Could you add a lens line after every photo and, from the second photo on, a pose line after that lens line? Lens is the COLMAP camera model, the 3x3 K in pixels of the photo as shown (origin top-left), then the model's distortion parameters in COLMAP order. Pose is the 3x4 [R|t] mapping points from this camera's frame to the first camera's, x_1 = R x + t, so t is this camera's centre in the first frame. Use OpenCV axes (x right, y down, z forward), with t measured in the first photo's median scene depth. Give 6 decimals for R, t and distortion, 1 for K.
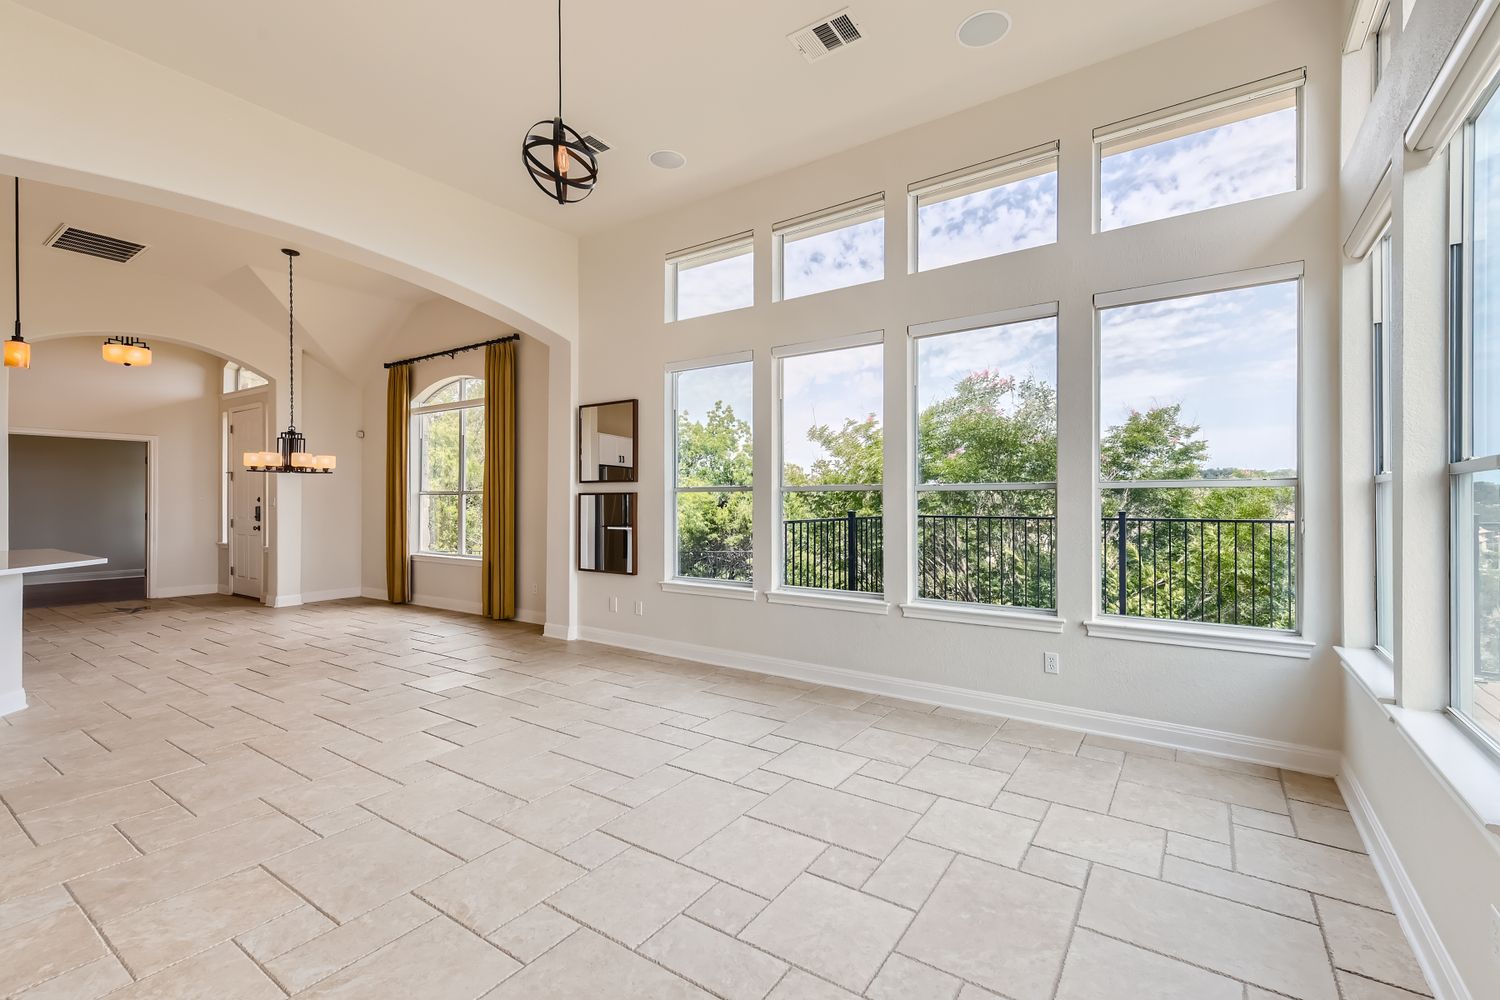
lens RADIAL K [[654.2, 0, 759.4], [0, 654.2, 501.6], [0, 0, 1]] dist [0.025000, -0.001758]
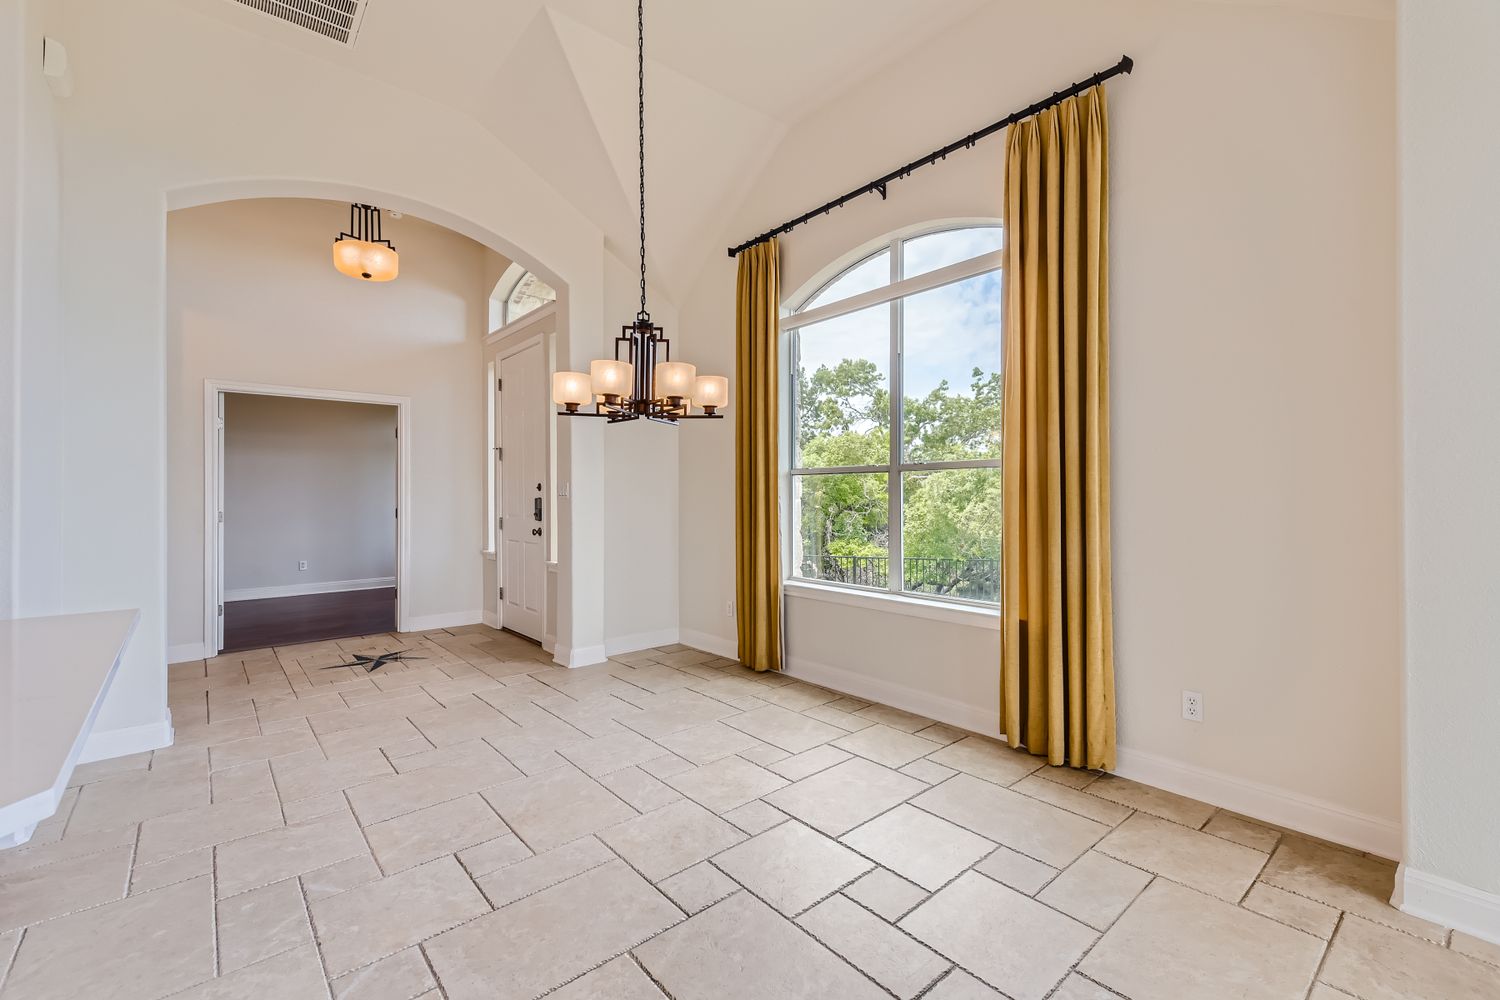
lens RADIAL K [[654.2, 0, 773.8], [0, 654.2, 490.8], [0, 0, 1]] dist [0.025000, -0.001758]
pose [[0.969287, -0.008409, -0.245790, -0.401931], [0.007351, 0.999959, -0.005221, 0.005589], [0.245824, 0.003253, 0.969309, 0.468579]]
